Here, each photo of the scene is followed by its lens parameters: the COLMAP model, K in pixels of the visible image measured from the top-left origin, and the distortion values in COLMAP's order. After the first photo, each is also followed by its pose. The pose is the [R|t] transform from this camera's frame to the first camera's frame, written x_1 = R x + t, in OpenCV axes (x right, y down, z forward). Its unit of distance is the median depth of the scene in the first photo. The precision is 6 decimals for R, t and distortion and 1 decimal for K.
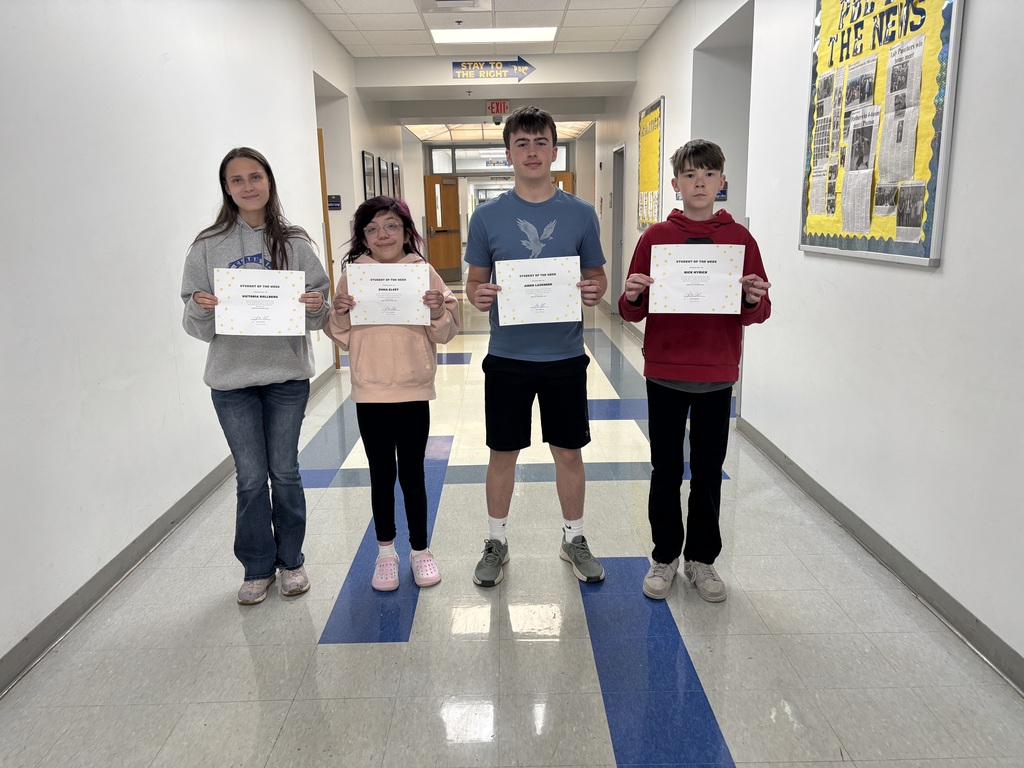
lens RADIAL K [[769.8, 0, 510.8], [0, 769.8, 383.0], [0, 0, 1]] dist [0.006432, -0.012658]
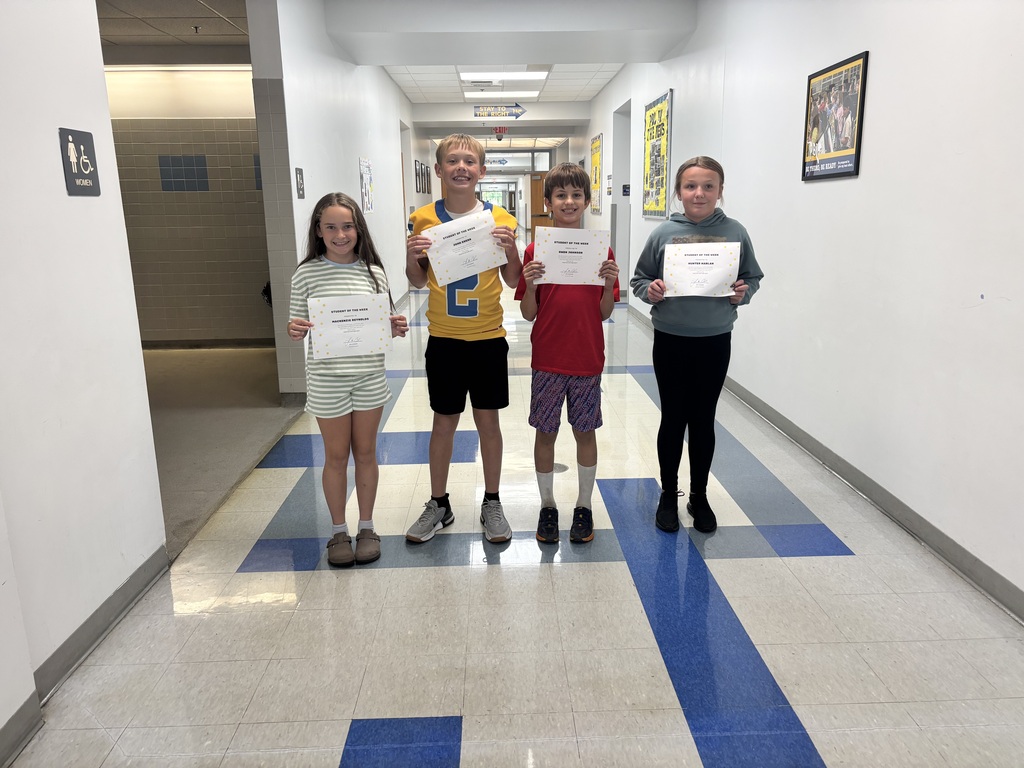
lens RADIAL K [[769.8, 0, 510.8], [0, 769.8, 383.0], [0, 0, 1]] dist [0.006432, -0.012658]
pose [[0.999891, 0.002532, 0.014539, -0.021833], [-0.002674, 0.999948, 0.009799, 0.136567], [-0.014513, -0.009837, 0.999846, -0.591021]]
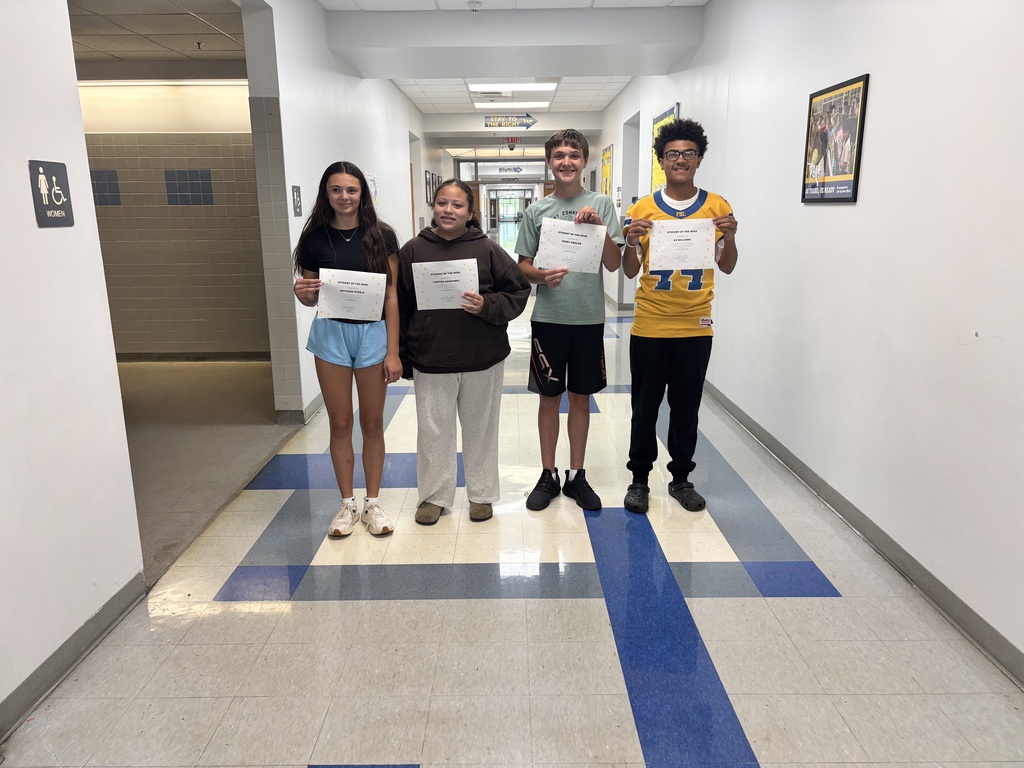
lens RADIAL K [[767.4, 0, 499.4], [0, 767.4, 396.6], [0, 0, 1]] dist [0.007895, -0.013427]
pose [[0.999670, 0.014863, -0.020957, -0.004467], [-0.014438, 0.999690, 0.020297, 0.124284], [0.021252, -0.019988, 0.999574, -0.583684]]
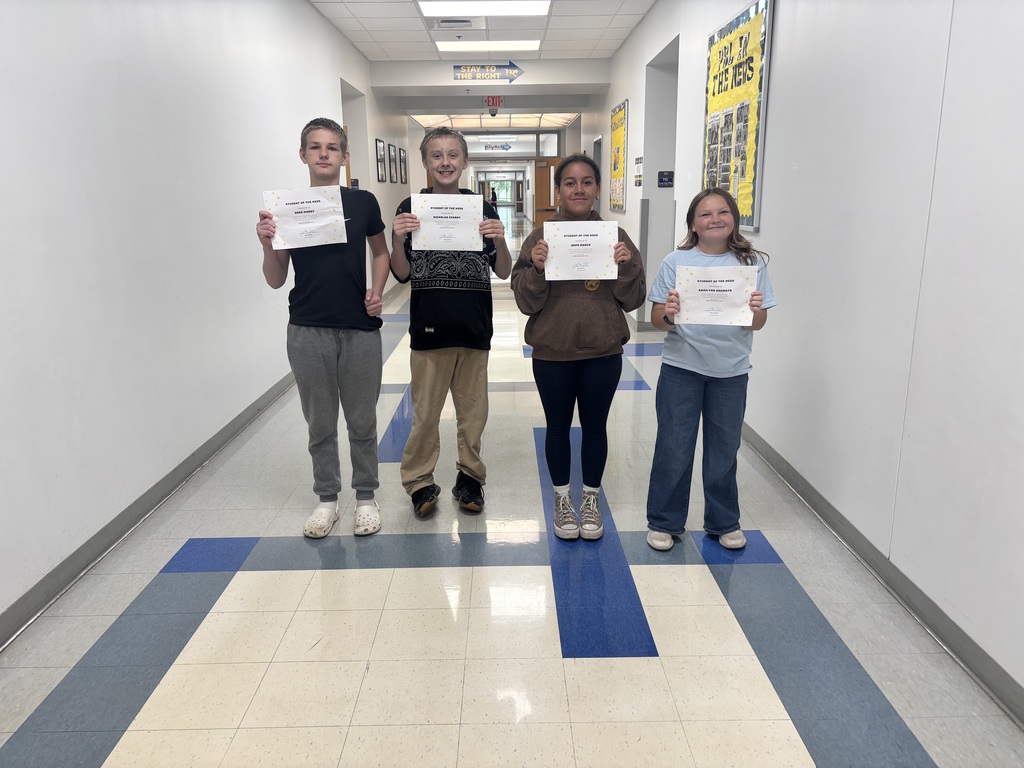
lens RADIAL K [[771.2, 0, 508.6], [0, 771.2, 394.4], [0, 0, 1]] dist [-0.001327, 0.006838]
pose [[0.999969, 0.007667, -0.001704, 0.013999], [-0.007601, 0.999320, 0.036077, 0.041861], [0.001980, -0.036063, 0.999348, -0.194154]]
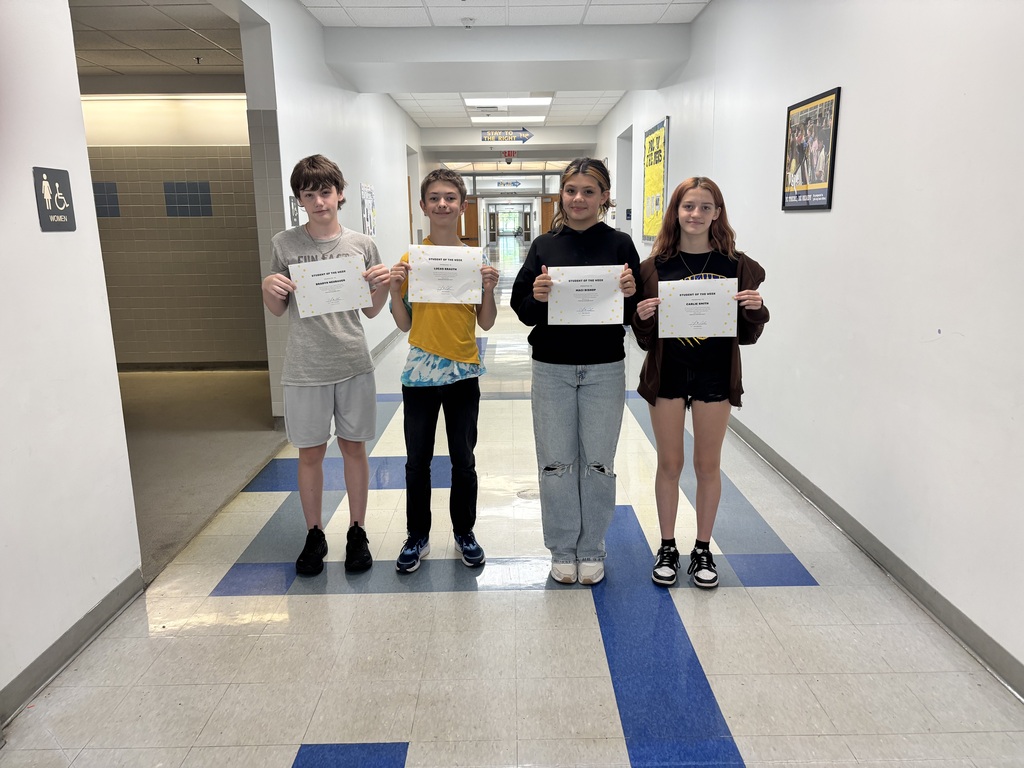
lens RADIAL K [[768.3, 0, 513.0], [0, 768.3, 393.7], [0, 0, 1]] dist [0.005602, -0.010393]
pose [[0.999951, 0.008732, -0.004695, 0.001621], [-0.008739, 0.999961, -0.001344, 0.131373], [0.004683, 0.001385, 0.999988, -0.597223]]
